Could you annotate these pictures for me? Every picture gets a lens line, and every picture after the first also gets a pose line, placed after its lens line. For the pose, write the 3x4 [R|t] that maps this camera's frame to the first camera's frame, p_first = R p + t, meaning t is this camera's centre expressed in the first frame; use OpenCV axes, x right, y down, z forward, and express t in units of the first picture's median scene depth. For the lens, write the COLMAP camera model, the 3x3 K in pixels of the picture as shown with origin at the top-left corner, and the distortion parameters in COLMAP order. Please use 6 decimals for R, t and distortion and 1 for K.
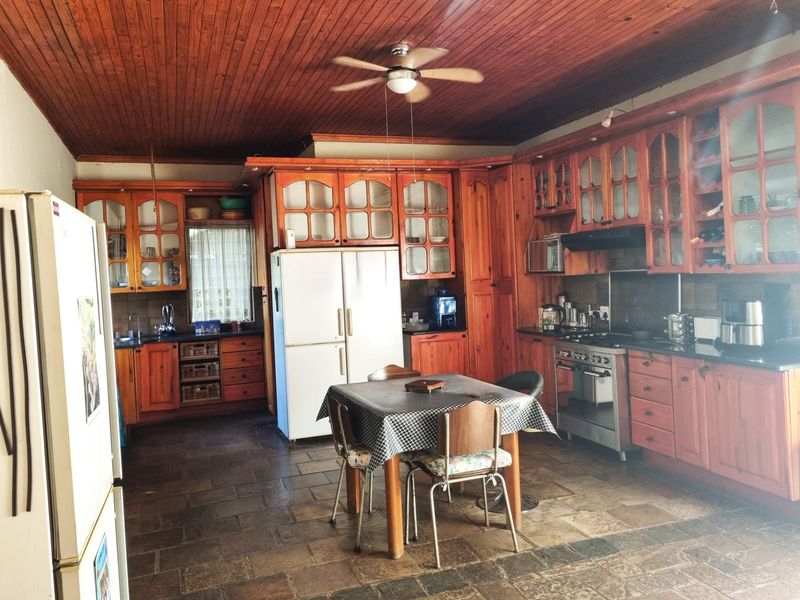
lens RADIAL K [[667.8, 0, 400.0], [0, 667.8, 300.0], [0, 0, 1]] dist [0.074776, 0.001985]
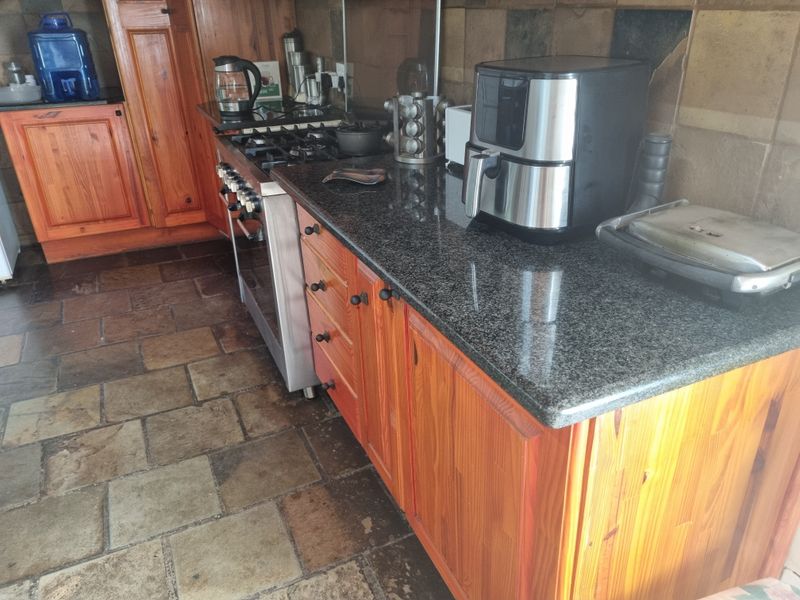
lens RADIAL K [[590.9, 0, 400.0], [0, 590.9, 300.0], [0, 0, 1]] dist [0.002382, 0.001133]
pose [[0.995171, -0.012338, 0.097383, 0.386990], [-0.027718, 0.916376, 0.399358, -0.007550], [-0.094167, -0.400128, 0.911608, 0.674203]]
